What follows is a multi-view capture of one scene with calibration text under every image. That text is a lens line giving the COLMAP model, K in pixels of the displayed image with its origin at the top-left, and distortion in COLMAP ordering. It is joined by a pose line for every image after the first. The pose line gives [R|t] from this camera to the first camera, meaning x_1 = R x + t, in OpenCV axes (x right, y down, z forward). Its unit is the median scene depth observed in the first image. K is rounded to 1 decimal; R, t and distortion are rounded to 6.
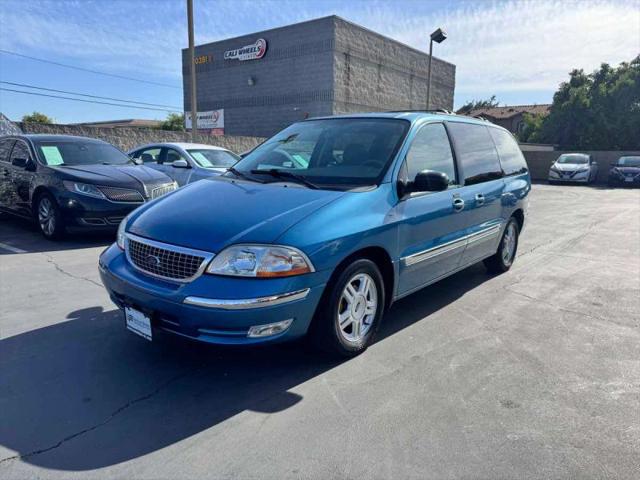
lens RADIAL K [[452.2, 0, 321.7], [0, 452.2, 239.8], [0, 0, 1]] dist [0.040318, -0.046911]
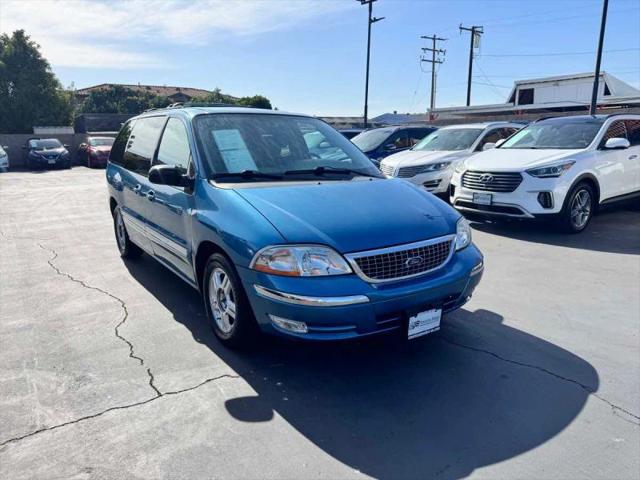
lens RADIAL K [[452.2, 0, 319.4], [0, 452.2, 240.9], [0, 0, 1]] dist [0.040318, -0.046911]
pose [[0.276414, -0.231339, 0.932780, -0.202270], [0.190777, 0.964488, 0.182669, -0.033481], [-0.941913, 0.127460, 0.310732, 0.129301]]
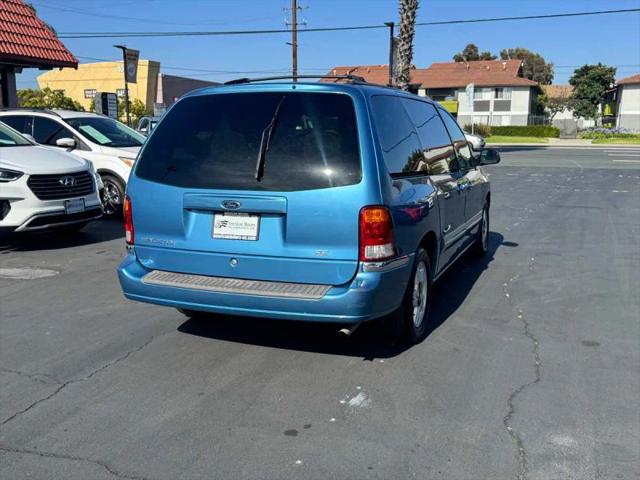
lens RADIAL K [[632.0, 0, 318.0], [0, 632.0, 237.7], [0, 0, 1]] dist [0.049448, 0.000000]
pose [[-0.956081, 0.031228, -0.291435, 0.141191], [-0.069353, 0.941971, 0.328453, -0.102028], [0.284780, 0.334240, -0.898434, 0.532606]]
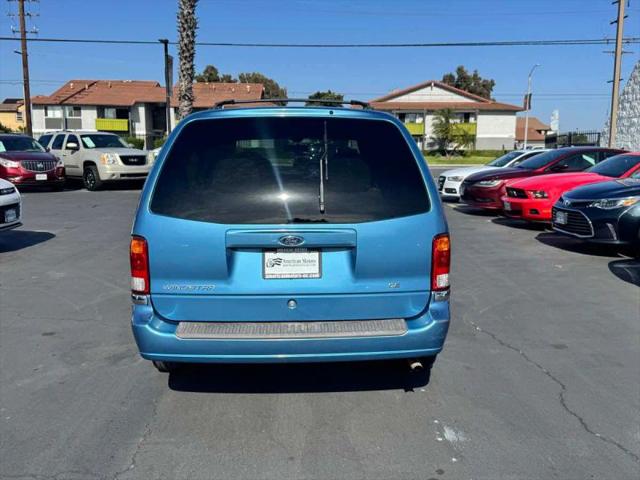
lens RADIAL K [[632.0, 0, 322.9], [0, 632.0, 242.0], [0, 0, 1]] dist [0.049448, 0.000000]
pose [[-0.759229, 0.074147, -0.646586, 0.215574], [-0.132457, 0.955091, 0.265057, -0.092823], [0.637202, 0.286884, -0.715312, 0.477574]]
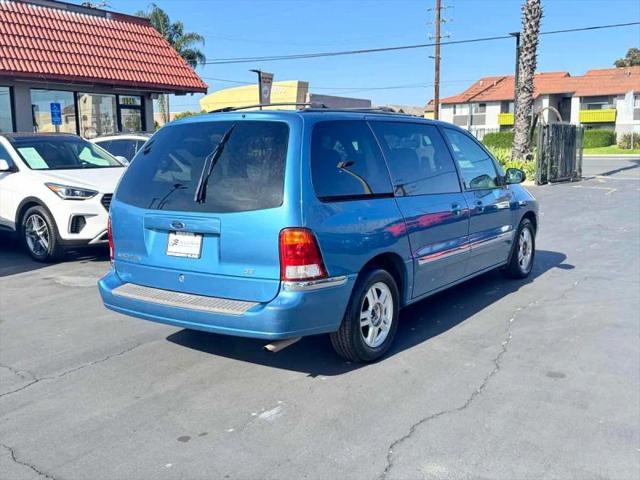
lens RADIAL K [[632.0, 0, 323.7], [0, 632.0, 237.5], [0, 0, 1]] dist [0.049448, 0.000000]
pose [[-0.997560, 0.008734, -0.069267, 0.076052], [-0.013679, 0.948461, 0.316598, -0.109681], [0.068462, 0.316773, -0.946027, 0.552217]]
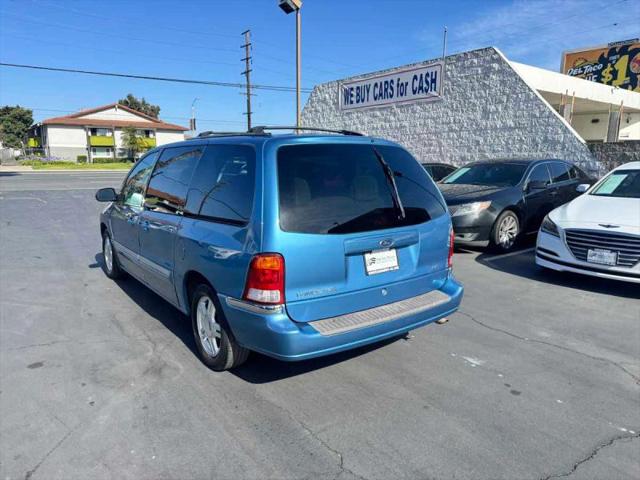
lens RADIAL K [[452.2, 0, 318.3], [0, 452.2, 241.1], [0, 0, 1]] dist [0.040318, -0.046911]
pose [[-0.260766, 0.153460, -0.953127, 0.267597], [-0.182016, 0.961764, 0.204648, -0.074826], [0.948088, 0.226850, -0.222863, 0.360341]]
